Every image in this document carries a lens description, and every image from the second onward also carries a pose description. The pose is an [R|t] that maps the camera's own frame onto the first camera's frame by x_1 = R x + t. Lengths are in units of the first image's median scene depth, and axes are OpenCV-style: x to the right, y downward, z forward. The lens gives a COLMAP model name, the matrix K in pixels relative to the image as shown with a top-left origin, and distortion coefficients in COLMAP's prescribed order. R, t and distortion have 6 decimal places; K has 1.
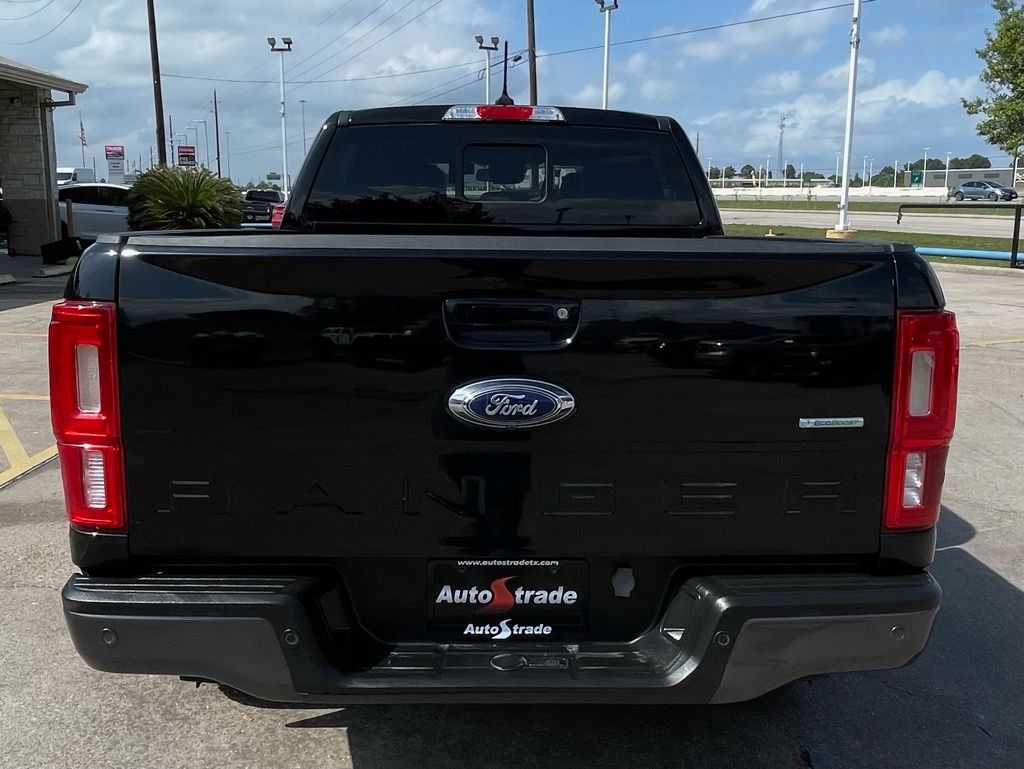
lens RADIAL K [[801.5, 0, 503.5], [0, 801.5, 384.6], [0, 0, 1]] dist [-0.006741, 0.001677]
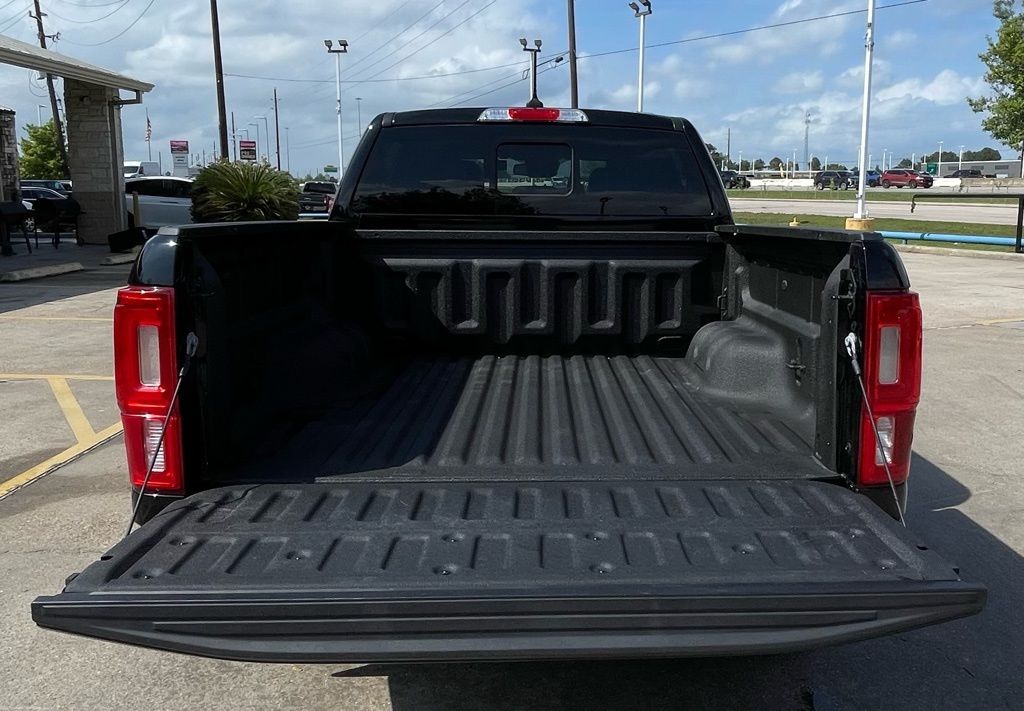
lens RADIAL K [[675.1, 0, 511.2], [0, 675.1, 337.7], [0, 0, 1]] dist [-0.003395, -0.003309]
pose [[0.999840, -0.005998, 0.016840, -0.061807], [0.006408, 0.999681, -0.024424, -0.013400], [-0.016688, 0.024528, 0.999560, 0.104234]]
